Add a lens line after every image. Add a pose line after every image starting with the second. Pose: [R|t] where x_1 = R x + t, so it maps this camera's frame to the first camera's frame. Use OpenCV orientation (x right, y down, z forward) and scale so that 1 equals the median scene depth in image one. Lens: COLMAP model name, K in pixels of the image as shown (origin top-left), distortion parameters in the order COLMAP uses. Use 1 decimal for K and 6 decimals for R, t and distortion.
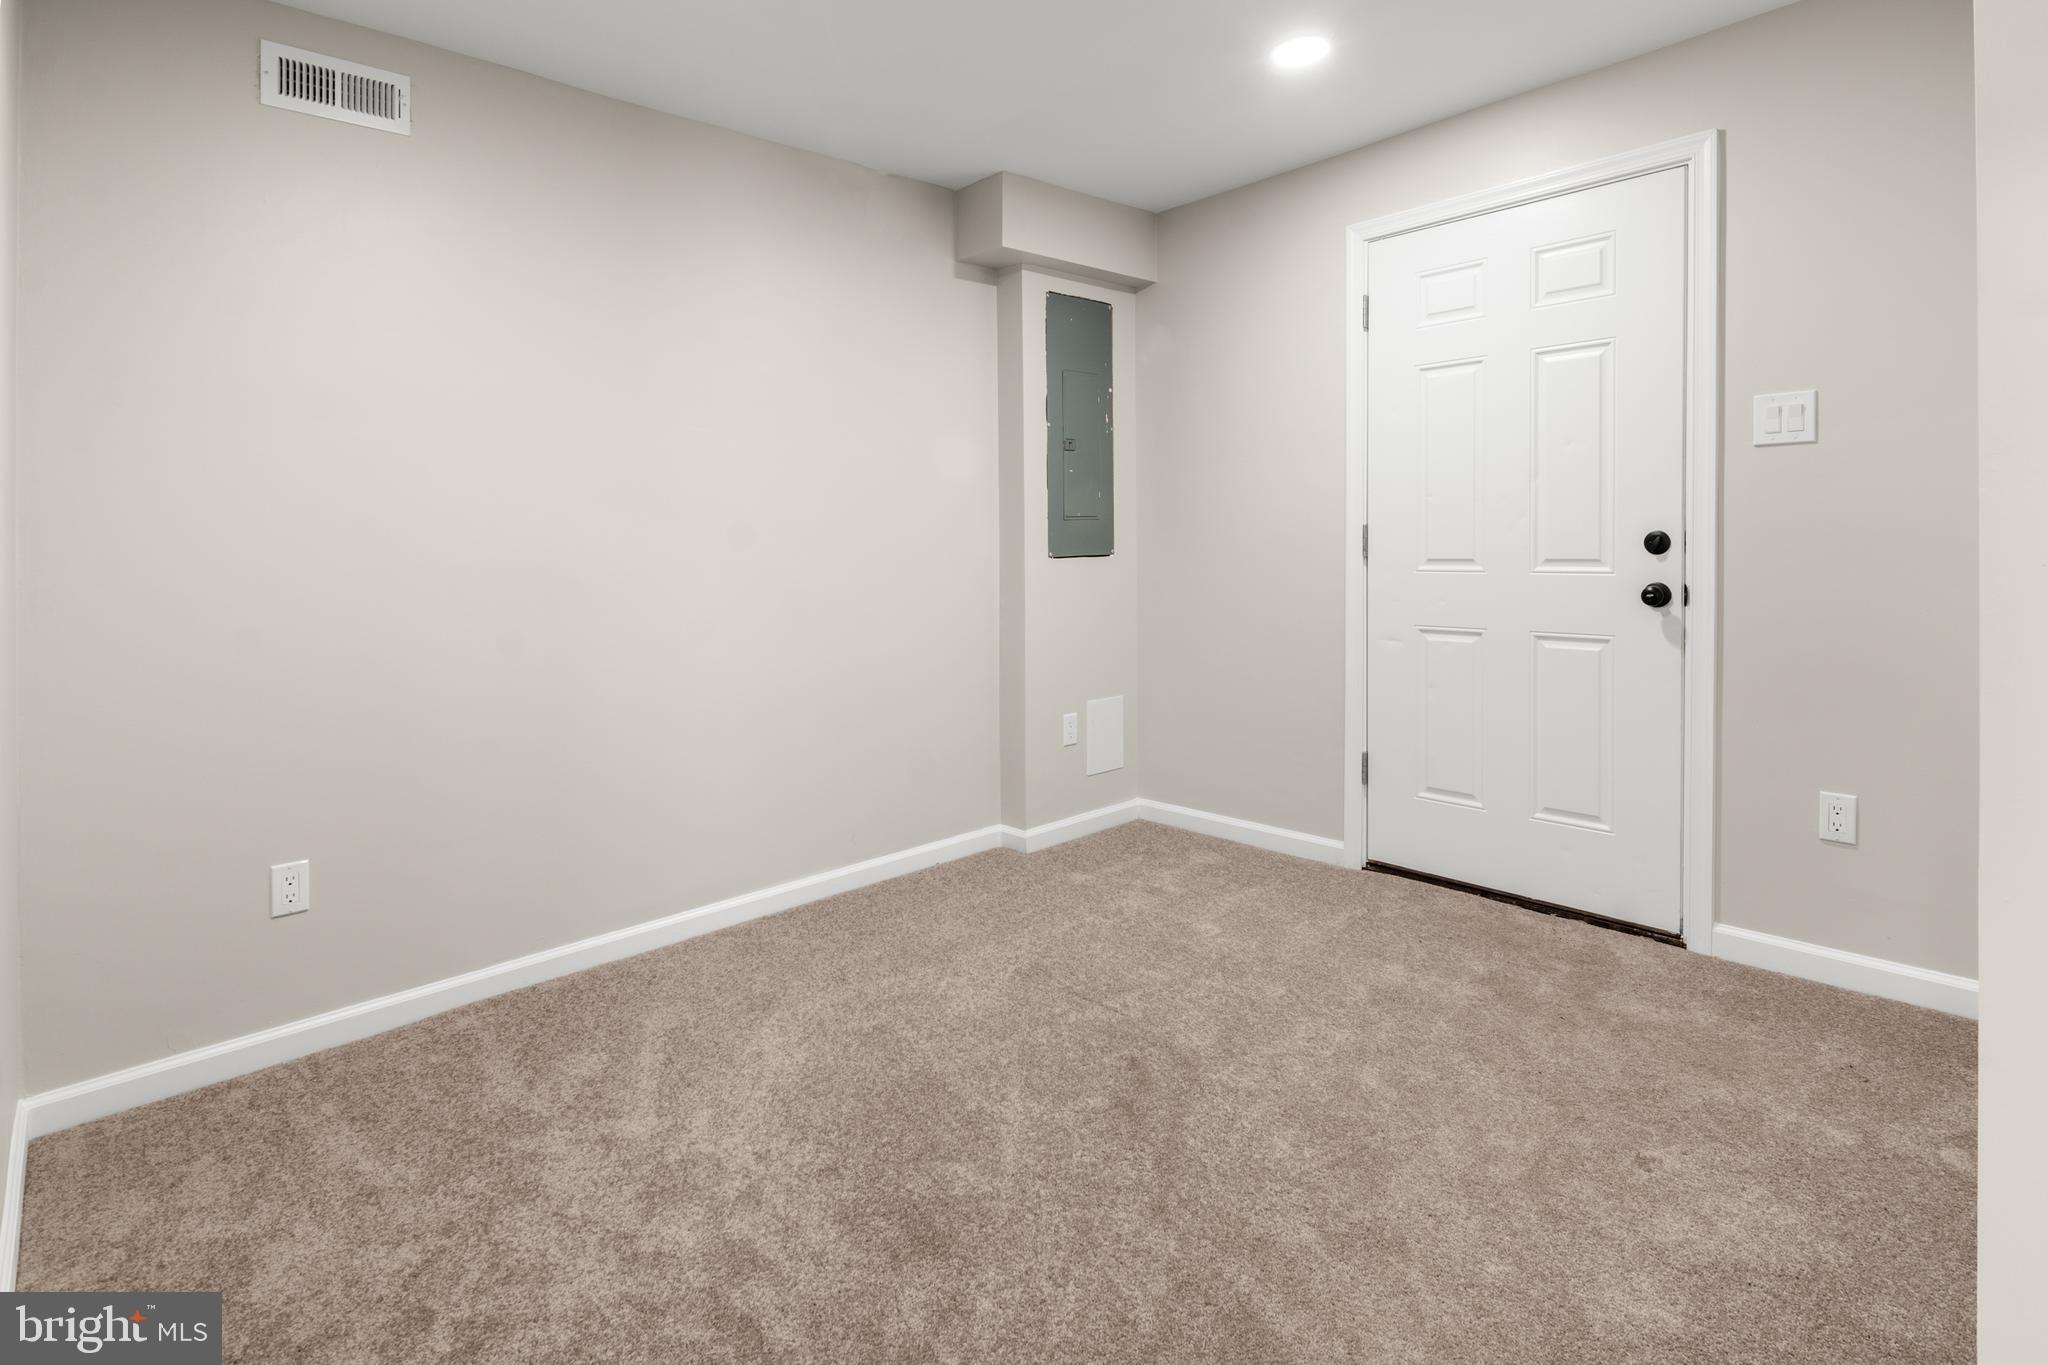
lens RADIAL K [[1007.3, 0, 1027.0], [0, 1007.3, 683.2], [0, 0, 1]] dist [-0.005227, 0.001744]
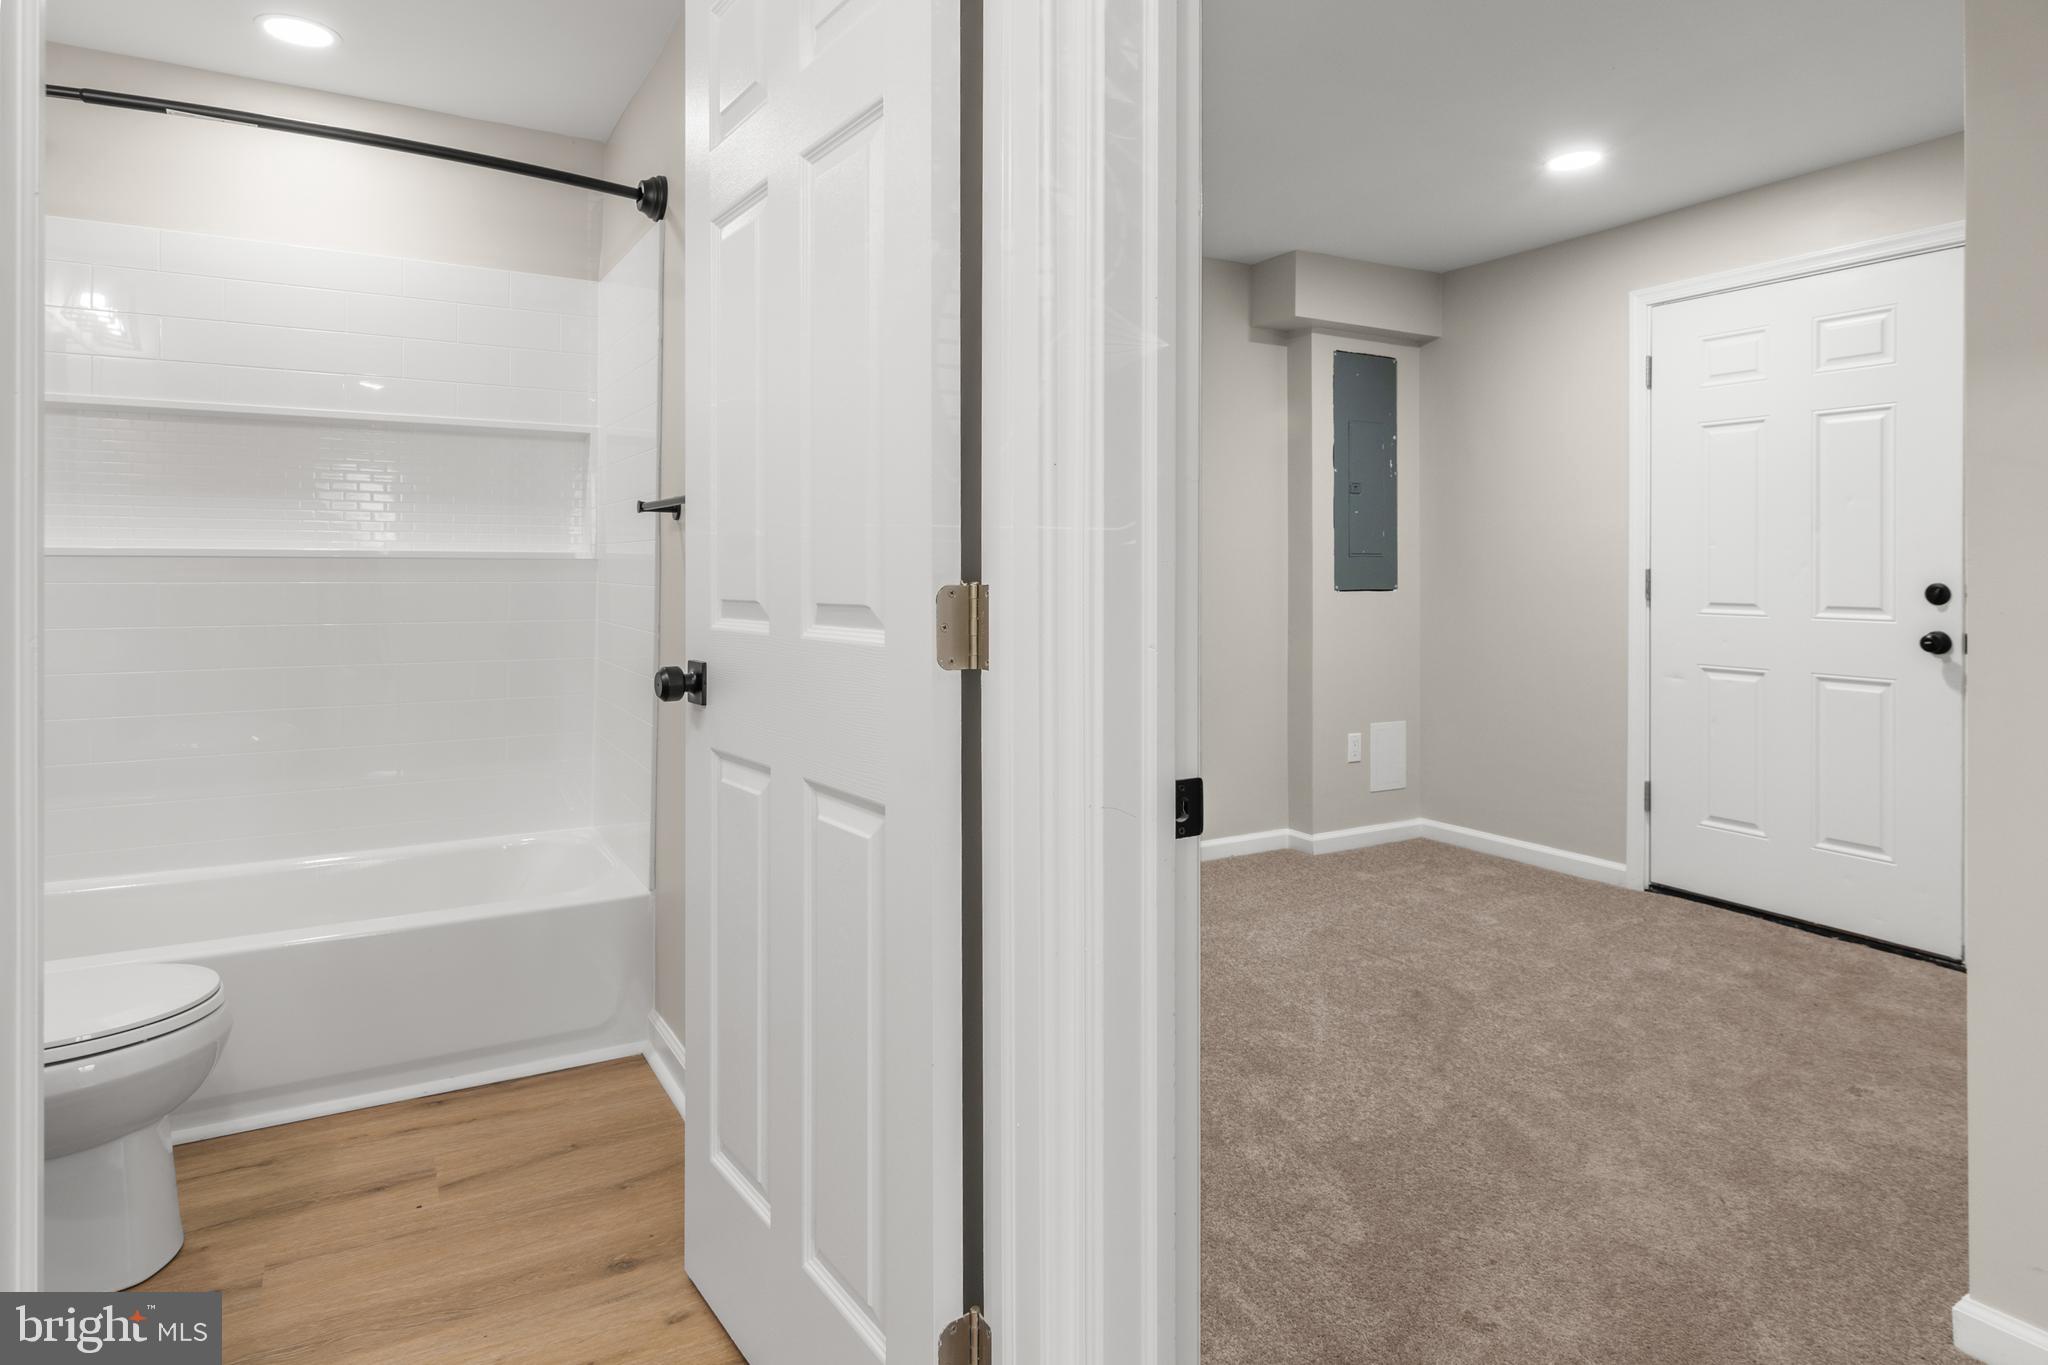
lens RADIAL K [[1116.6, 0, 999.7], [0, 1116.6, 551.5], [0, 0, 1]] dist [0.001726, -0.002169]
pose [[0.968531, 0.022588, -0.247865, -0.047101], [-0.060370, 0.987454, -0.145910, 0.049501], [0.241459, 0.156282, 0.957744, -0.390060]]
